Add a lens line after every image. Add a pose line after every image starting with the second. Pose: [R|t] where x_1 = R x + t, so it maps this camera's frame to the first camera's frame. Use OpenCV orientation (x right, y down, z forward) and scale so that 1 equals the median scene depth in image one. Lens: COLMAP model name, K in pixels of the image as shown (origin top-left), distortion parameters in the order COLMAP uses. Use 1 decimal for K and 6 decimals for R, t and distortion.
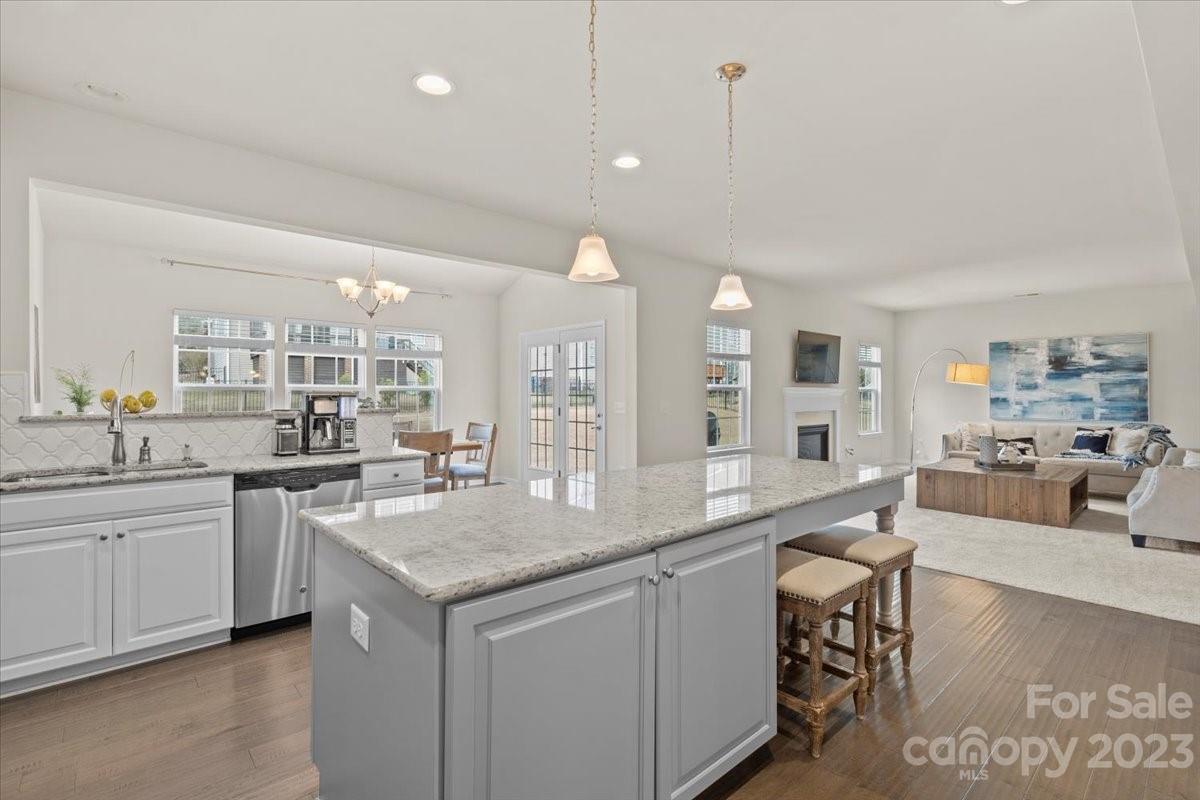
lens RADIAL K [[546.4, 0, 601.7], [0, 546.4, 397.6], [0, 0, 1]] dist [-0.000048, 0.000109]
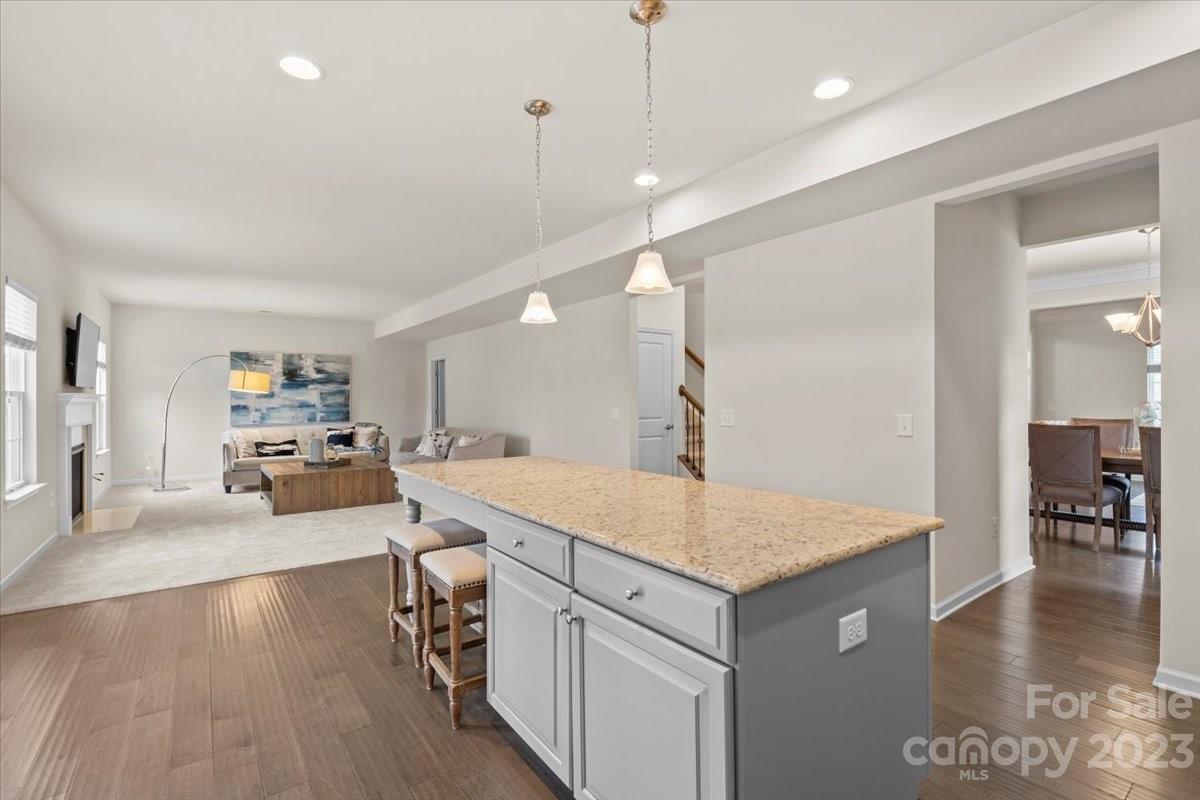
lens RADIAL K [[546.4, 0, 602.1], [0, 546.4, 400.2], [0, 0, 1]] dist [-0.000048, 0.000109]
pose [[0.092627, 0.000091, 0.995701, -0.274247], [0.010981, 0.999939, -0.001113, -0.000707], [-0.995640, 0.011037, 0.092620, 0.241979]]
